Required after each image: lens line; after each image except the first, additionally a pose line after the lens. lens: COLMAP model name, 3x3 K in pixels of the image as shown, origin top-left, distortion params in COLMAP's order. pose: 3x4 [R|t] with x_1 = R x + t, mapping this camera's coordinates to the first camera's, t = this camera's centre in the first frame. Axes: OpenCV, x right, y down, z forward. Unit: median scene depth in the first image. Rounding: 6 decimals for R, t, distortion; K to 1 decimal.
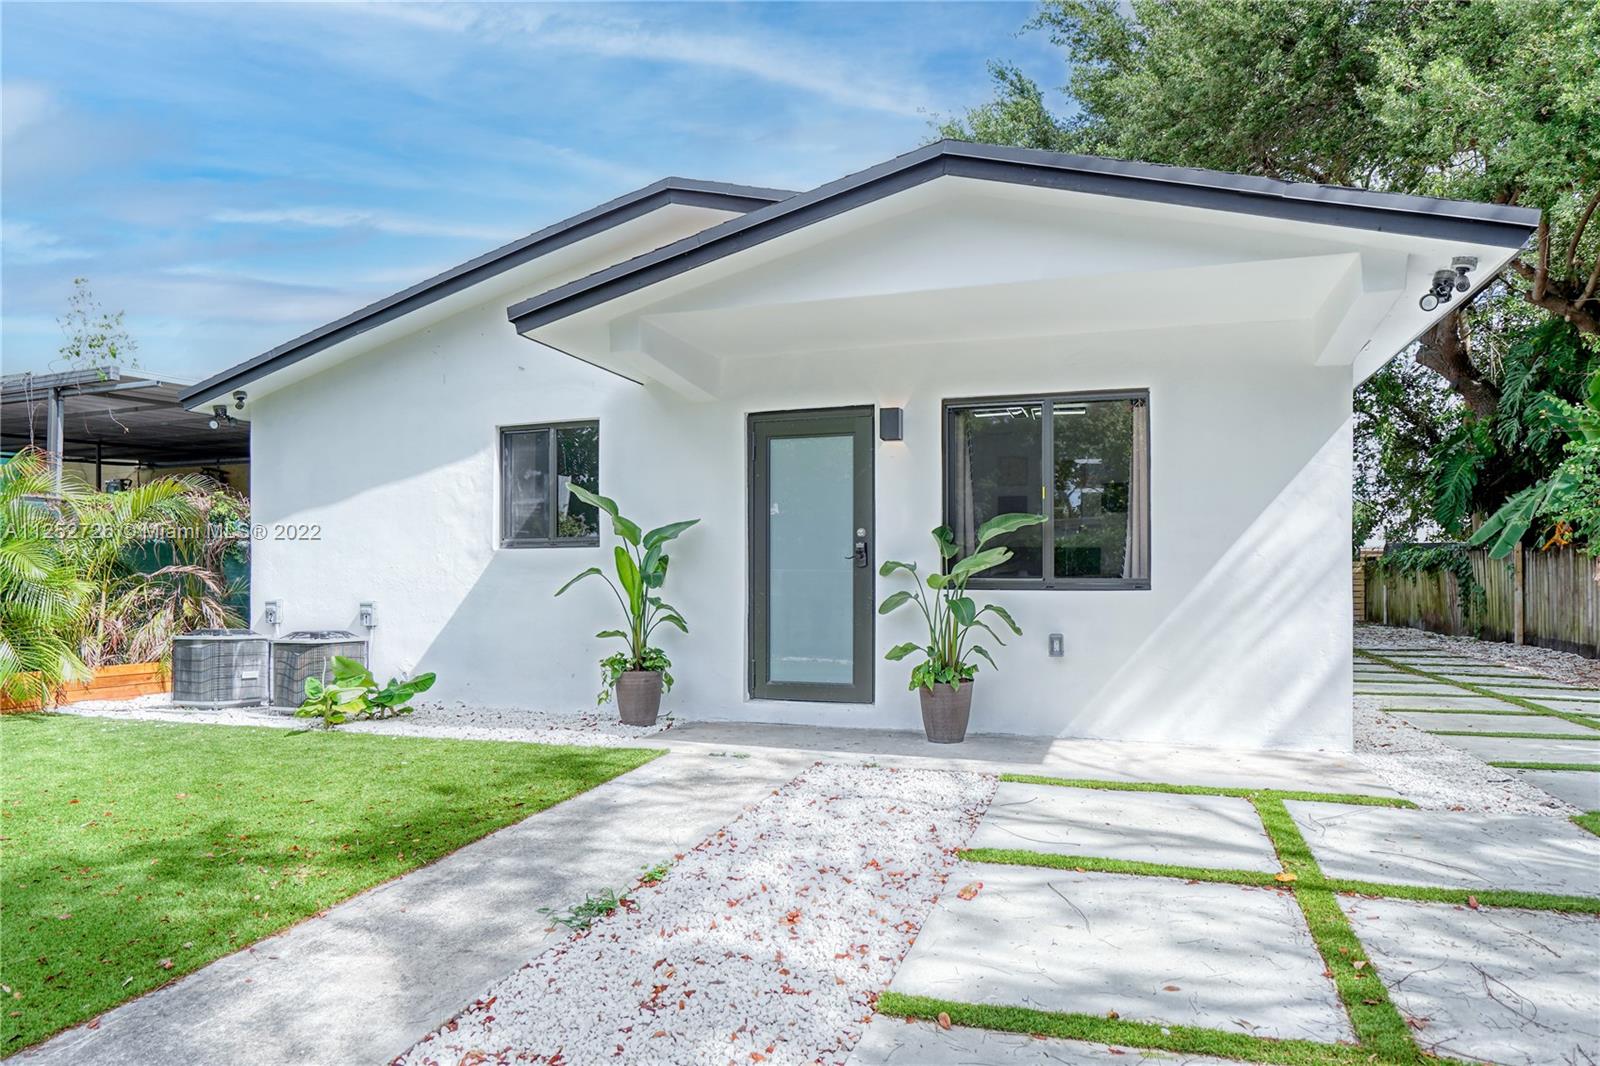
lens RADIAL K [[1002.1, 0, 809.1], [0, 1002.1, 570.1], [0, 0, 1]] dist [-0.068450, 0.040290]
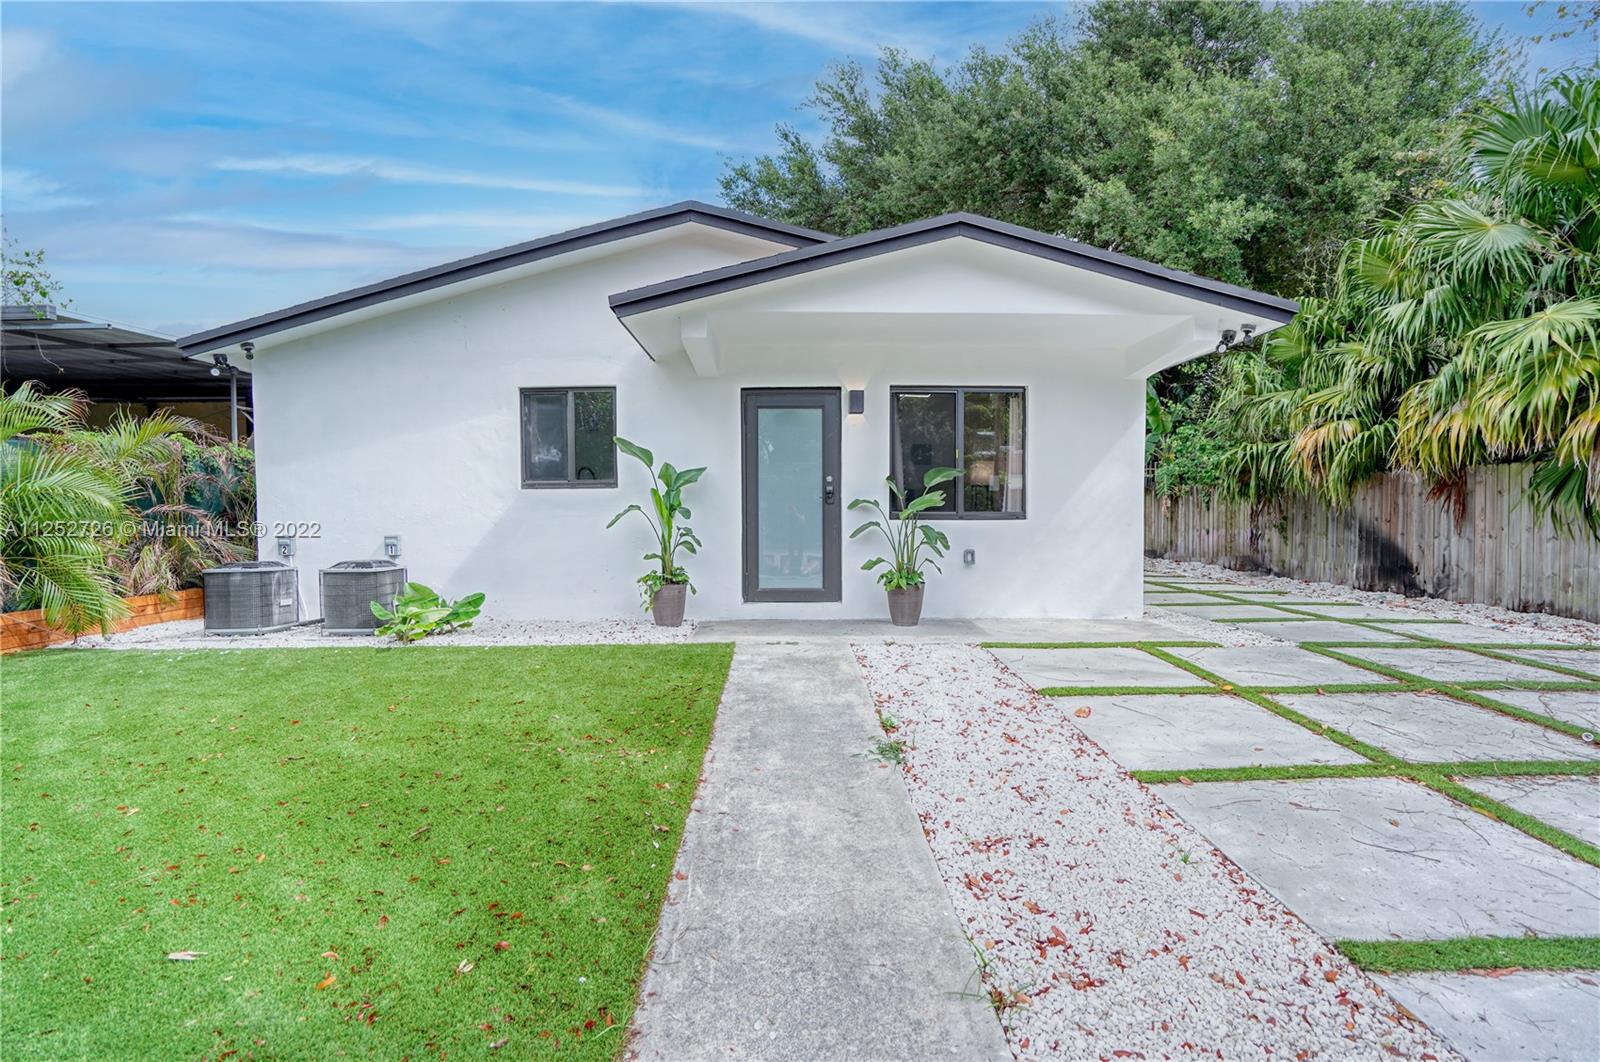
lens RADIAL K [[762.5, 0, 800.0], [0, 762.5, 531.0], [0, 0, 1]] dist [-0.057578, 0.021024]
pose [[0.939822, -0.013333, 0.341404, -0.348383], [0.000468, 0.999288, 0.037737, -0.005684], [-0.341664, -0.035306, 0.939159, 0.020013]]
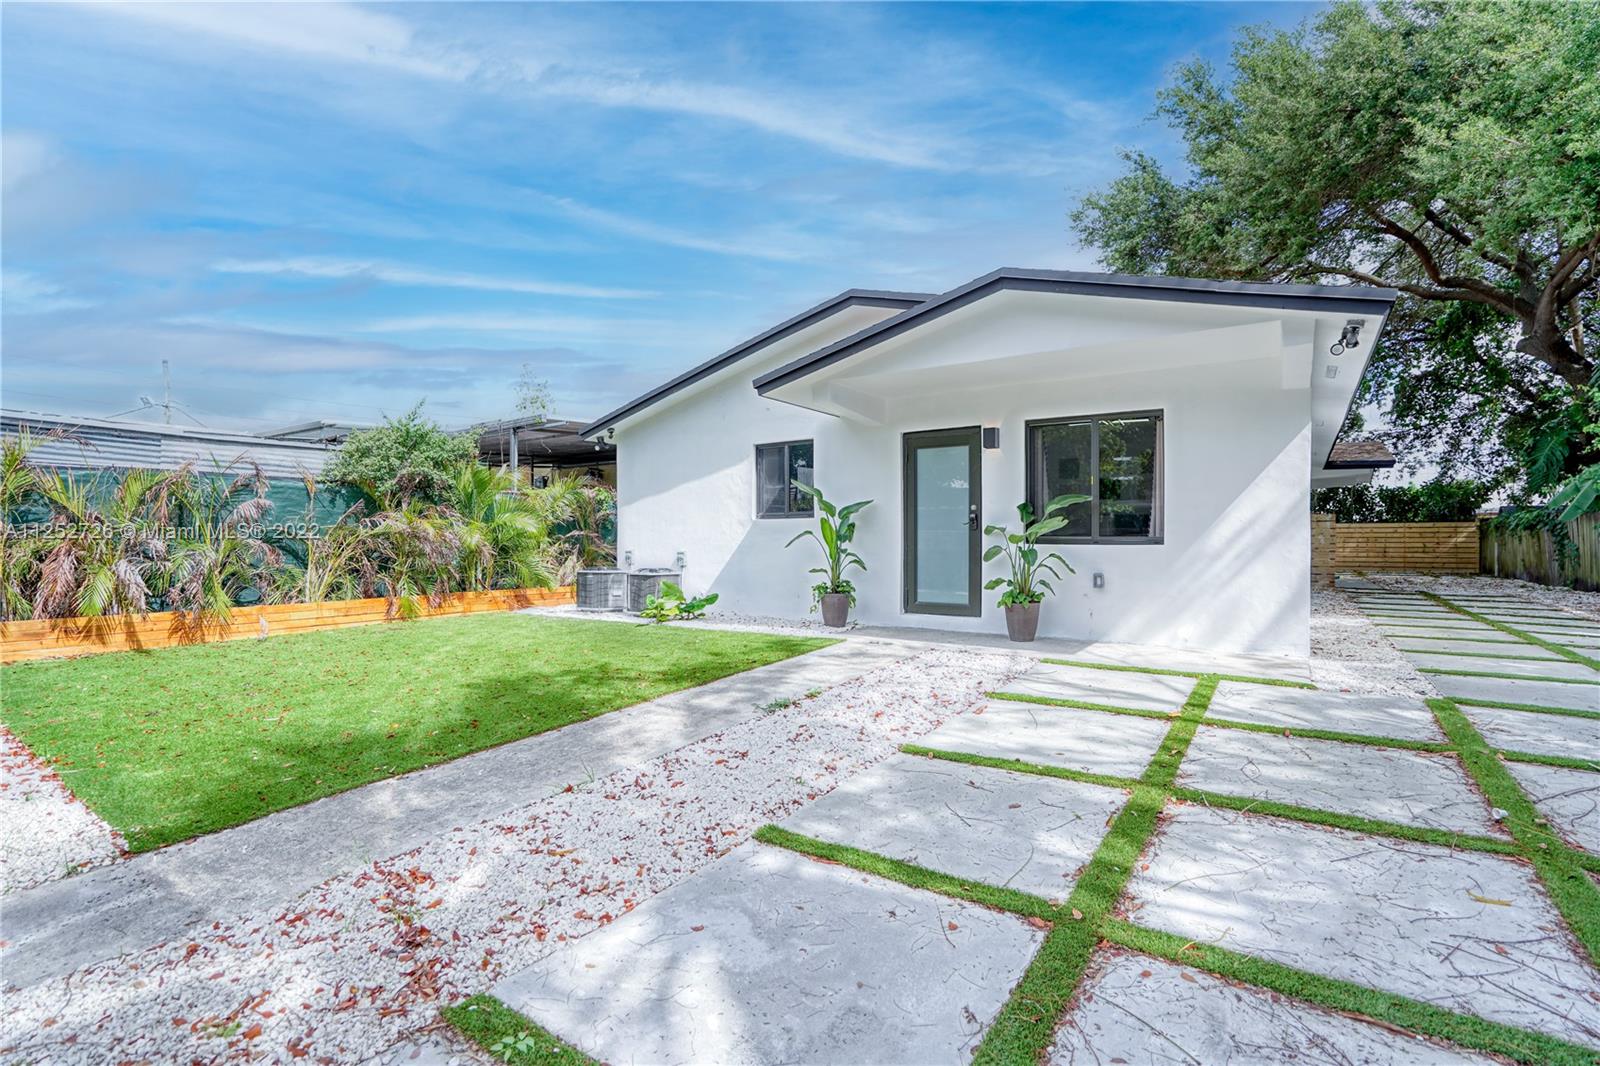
lens RADIAL K [[762.5, 0, 800.0], [0, 762.5, 533.0], [0, 0, 1]] dist [-0.057578, 0.021024]
pose [[0.961635, -0.002558, -0.274319, 0.117008], [0.003212, 0.999993, 0.001934, -0.001052], [0.274312, -0.002741, 0.961637, -0.214114]]
